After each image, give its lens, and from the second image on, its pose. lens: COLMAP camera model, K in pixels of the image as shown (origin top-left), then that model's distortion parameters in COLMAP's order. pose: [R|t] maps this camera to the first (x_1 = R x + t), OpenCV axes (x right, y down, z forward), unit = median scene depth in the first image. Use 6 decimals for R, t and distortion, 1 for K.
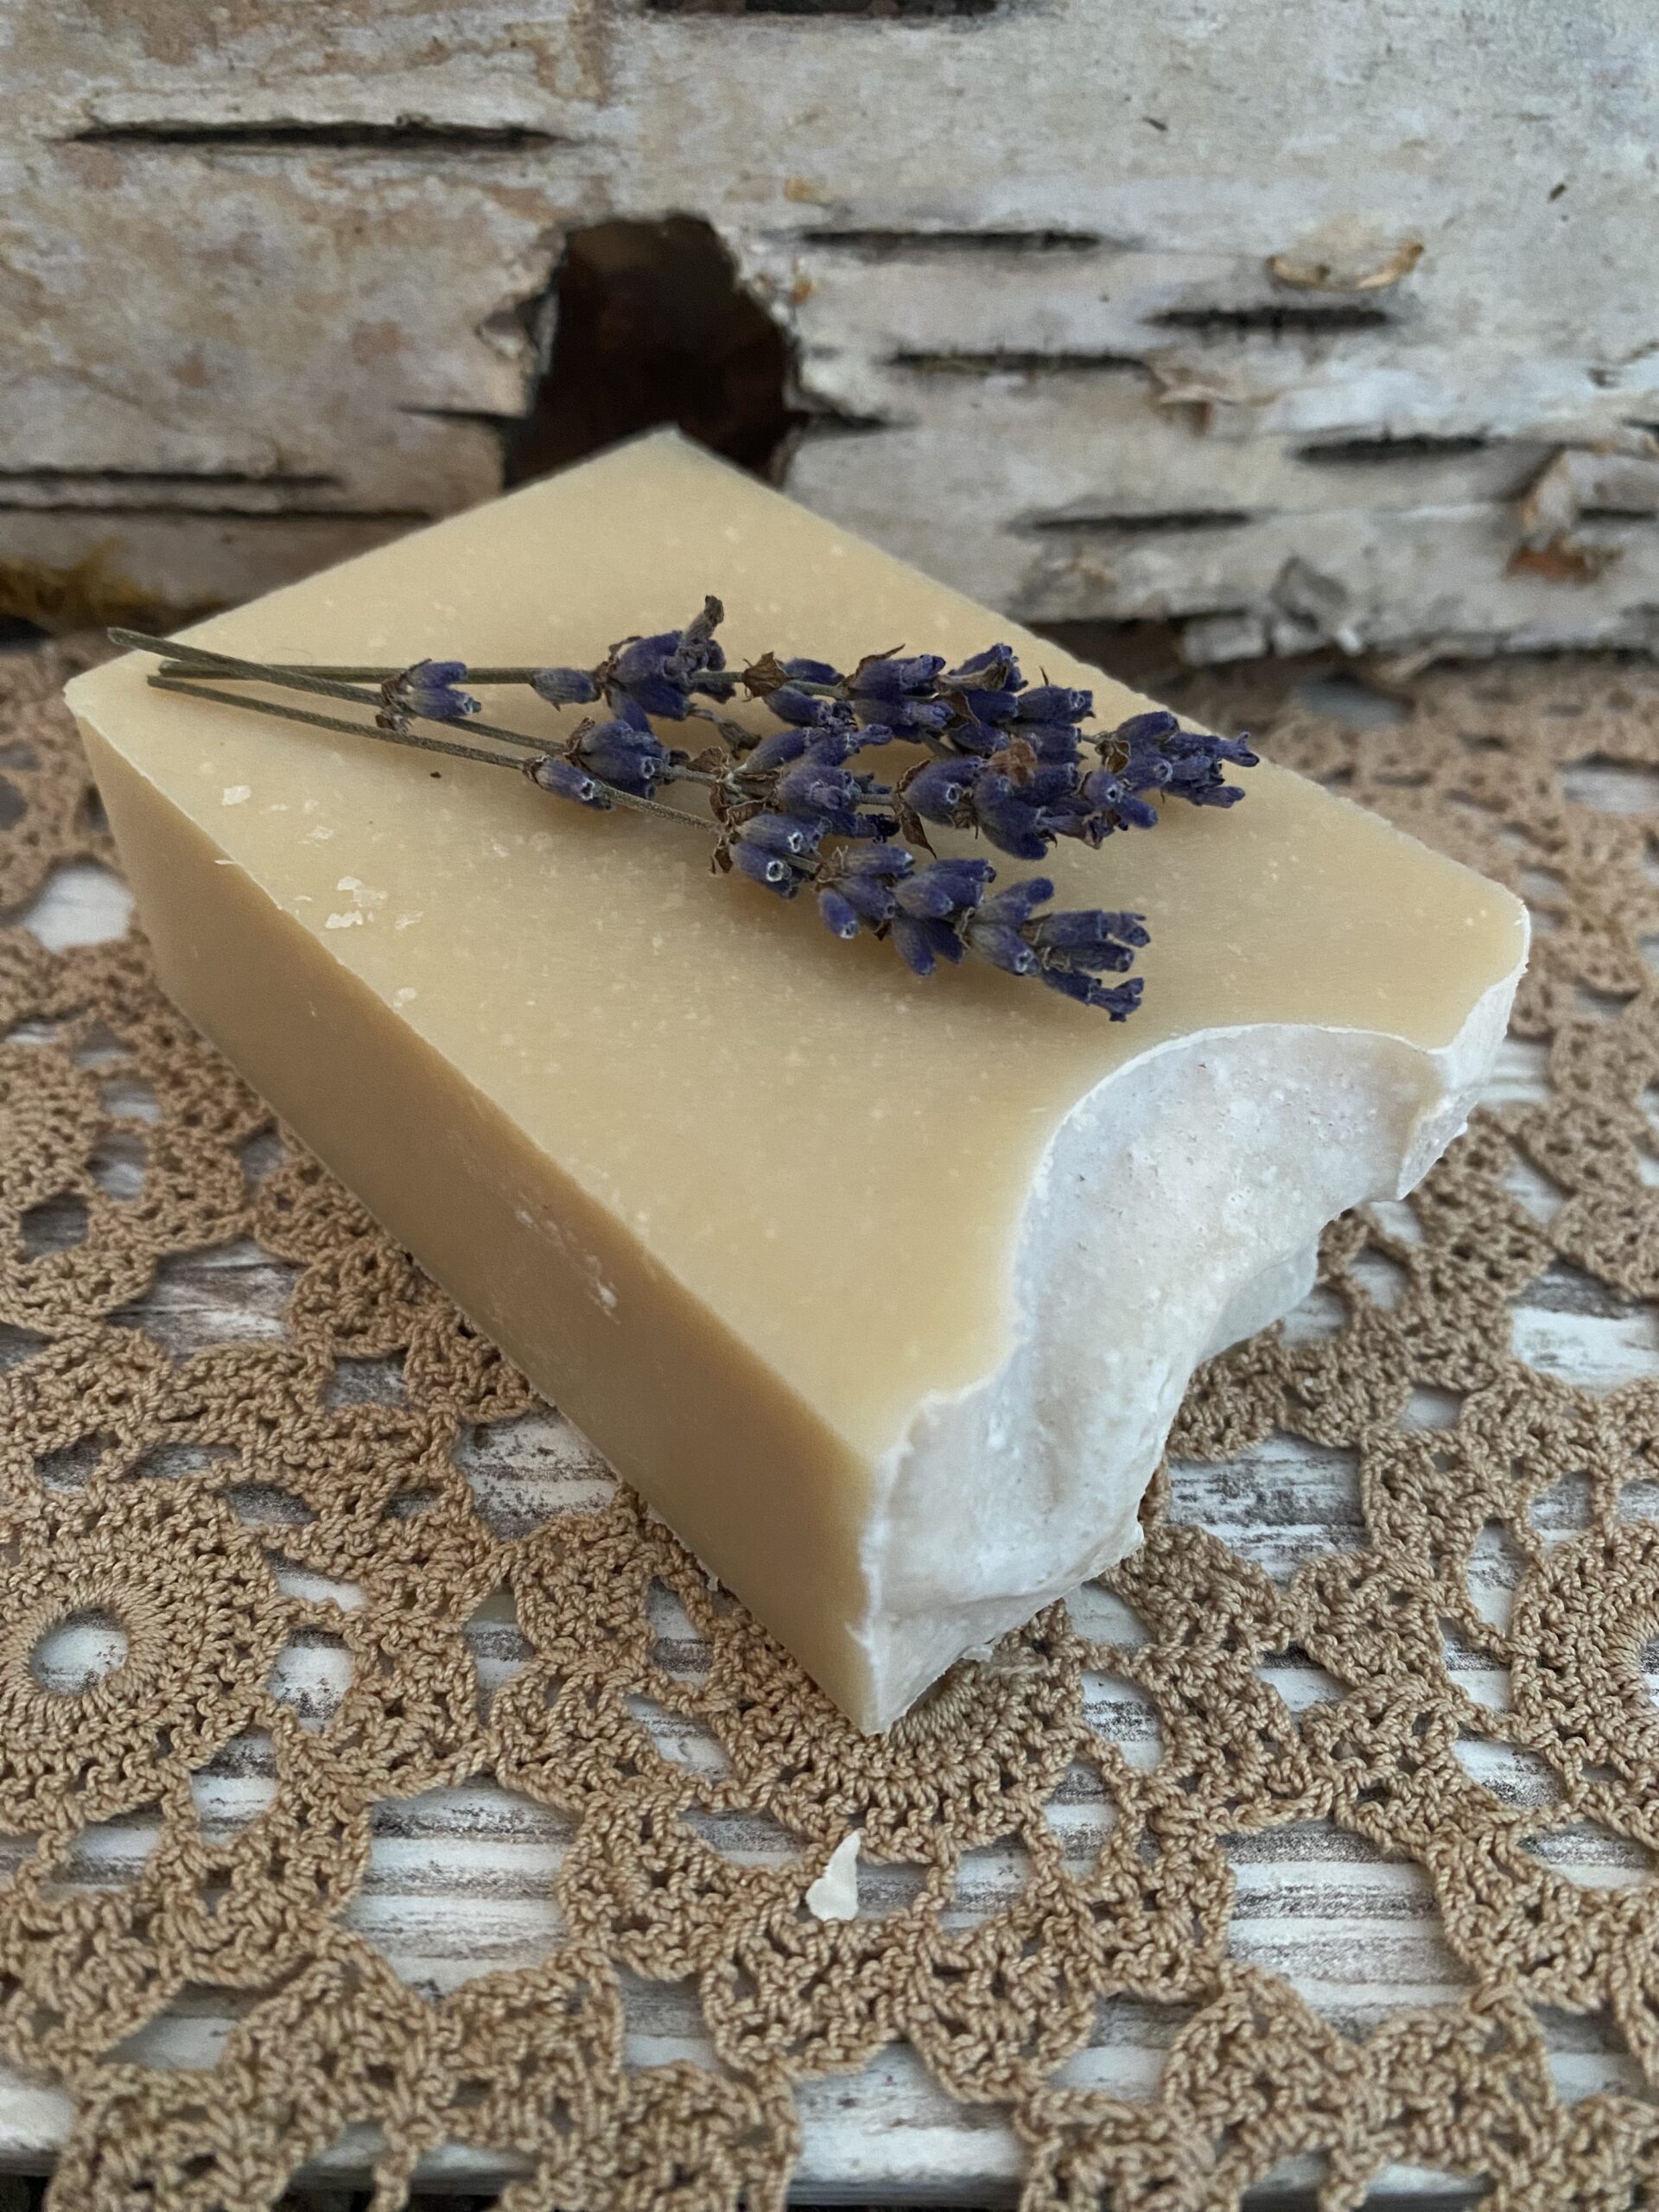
lens RADIAL K [[1642.2, 0, 880.1], [0, 1642.2, 1046.2], [0, 0, 1]] dist [-0.057733, 0.047725]
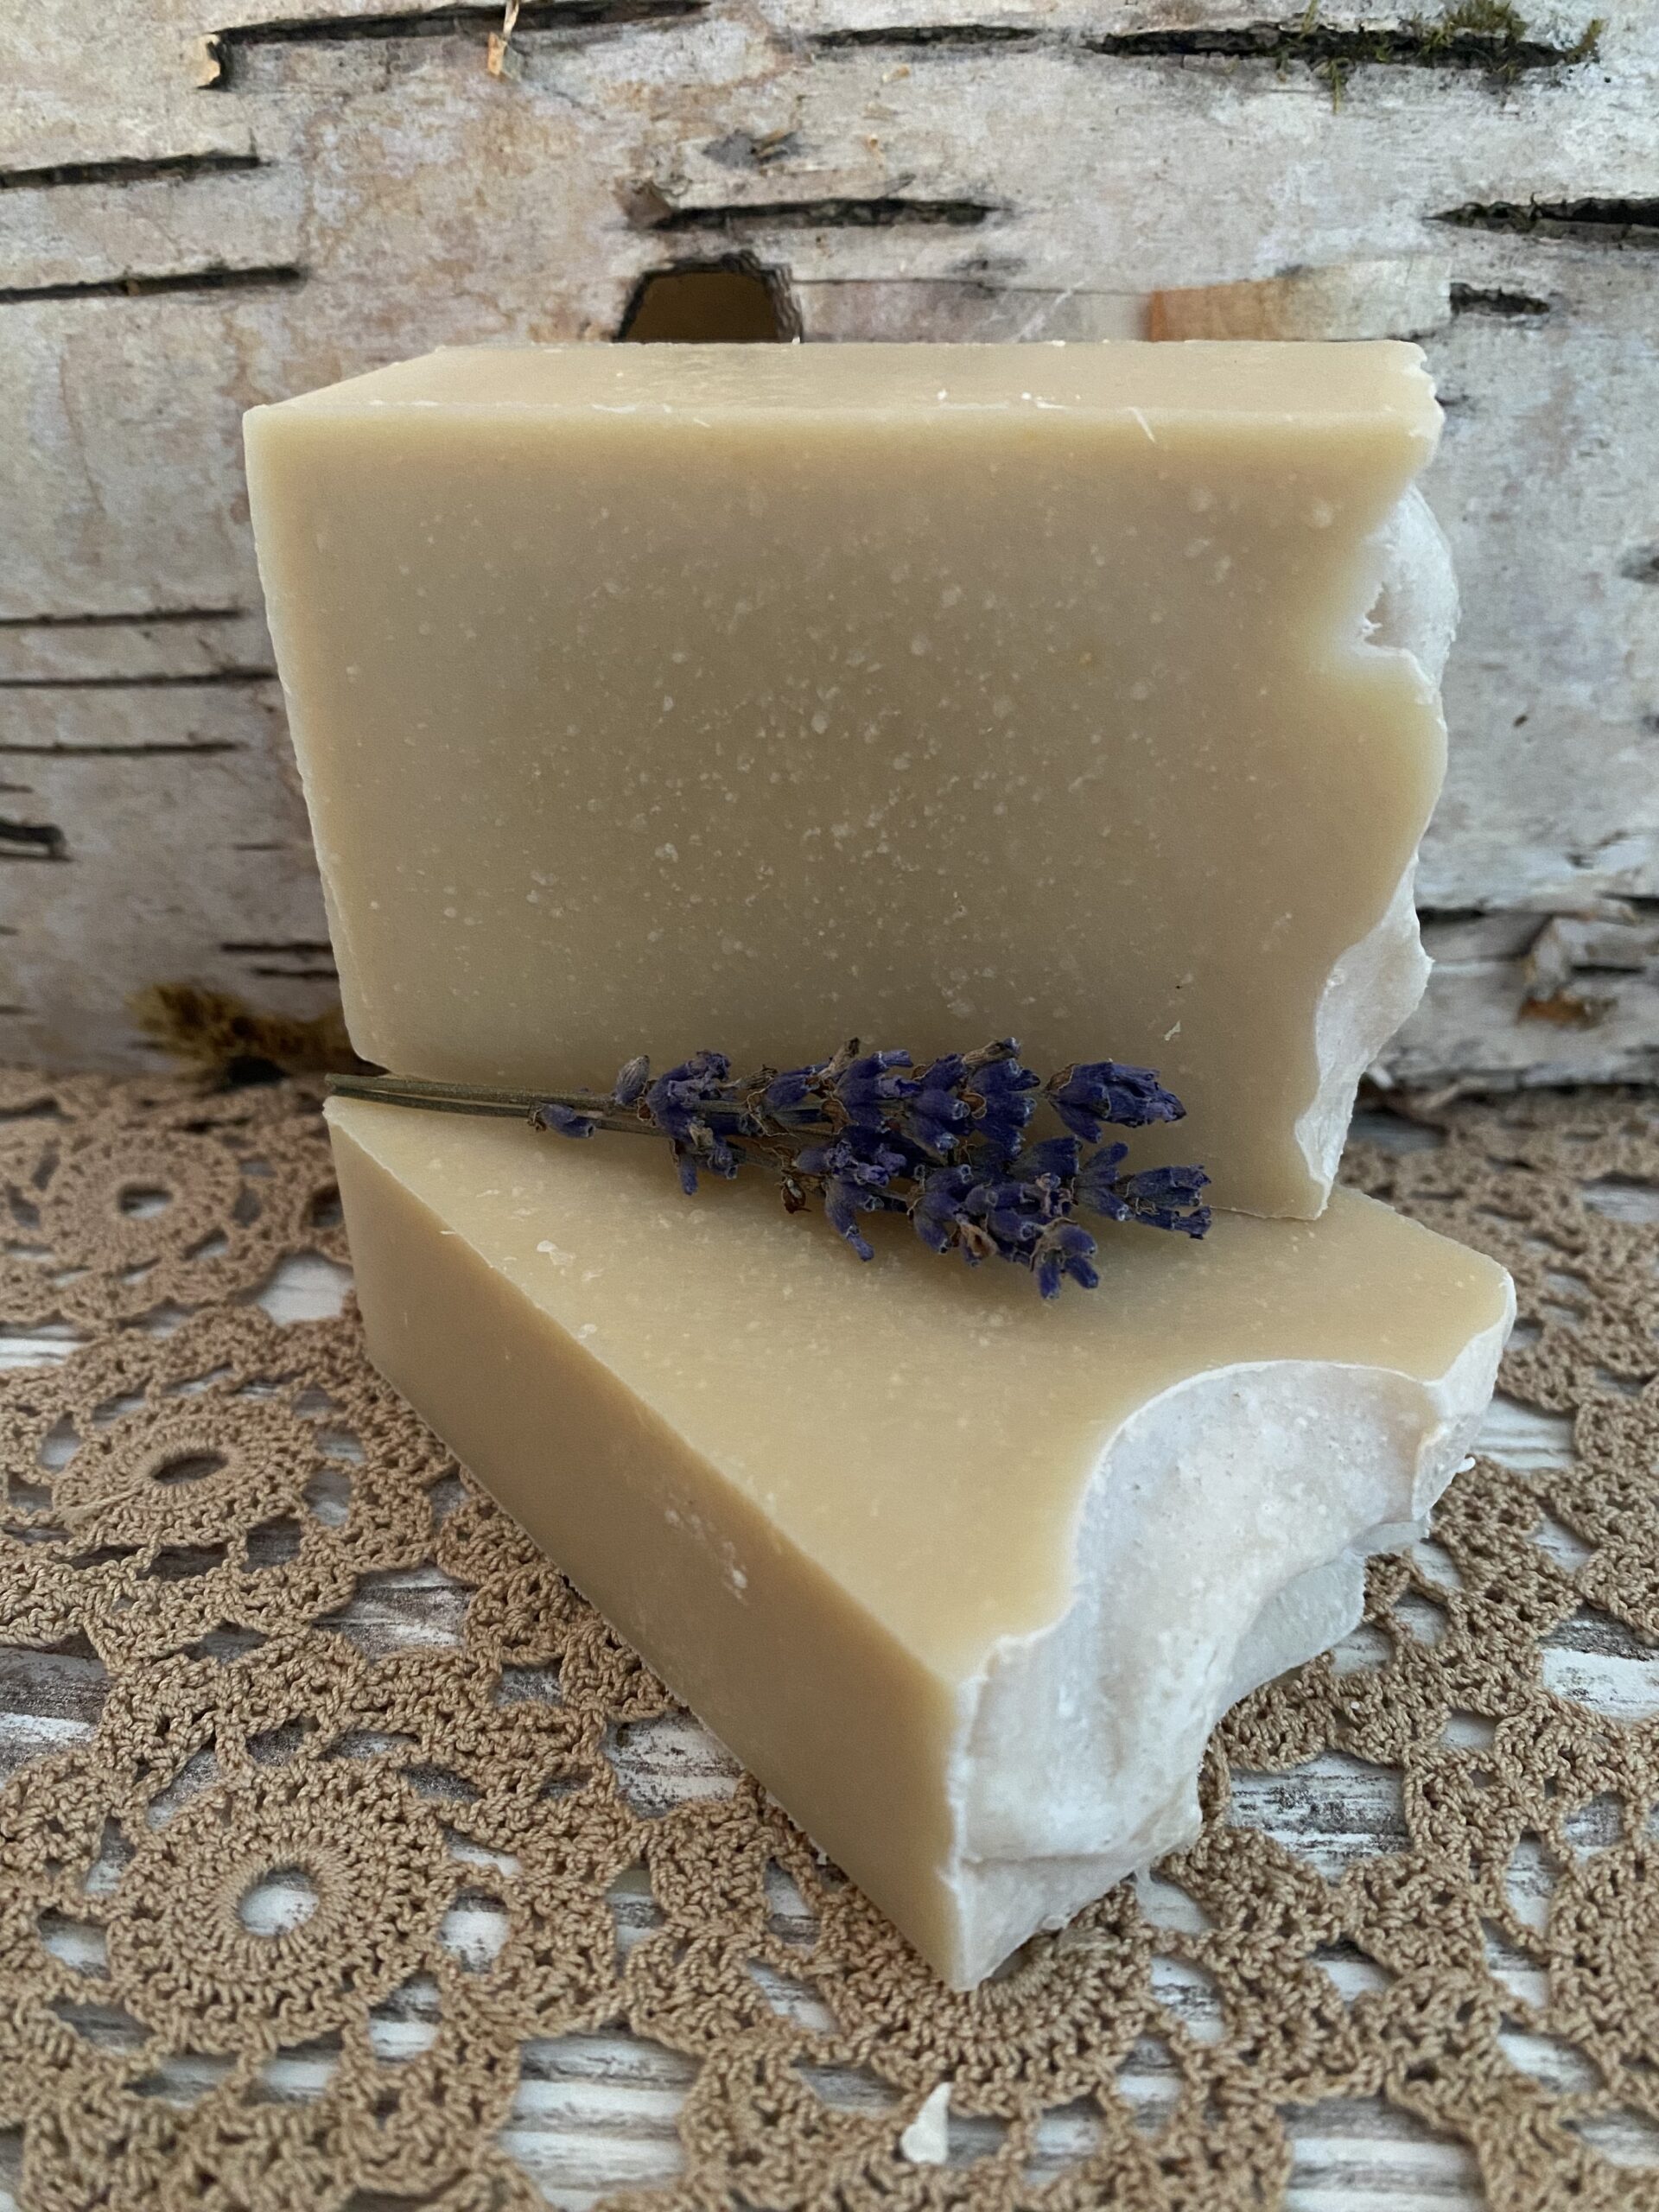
lens RADIAL K [[1642.2, 0, 880.1], [0, 1642.2, 1046.2], [0, 0, 1]] dist [-0.057733, 0.047725]
pose [[0.997734, -0.006769, -0.066946, 0.017560], [-0.012105, 0.960635, -0.277548, 0.097461], [0.066190, 0.277730, 0.958376, -0.245654]]
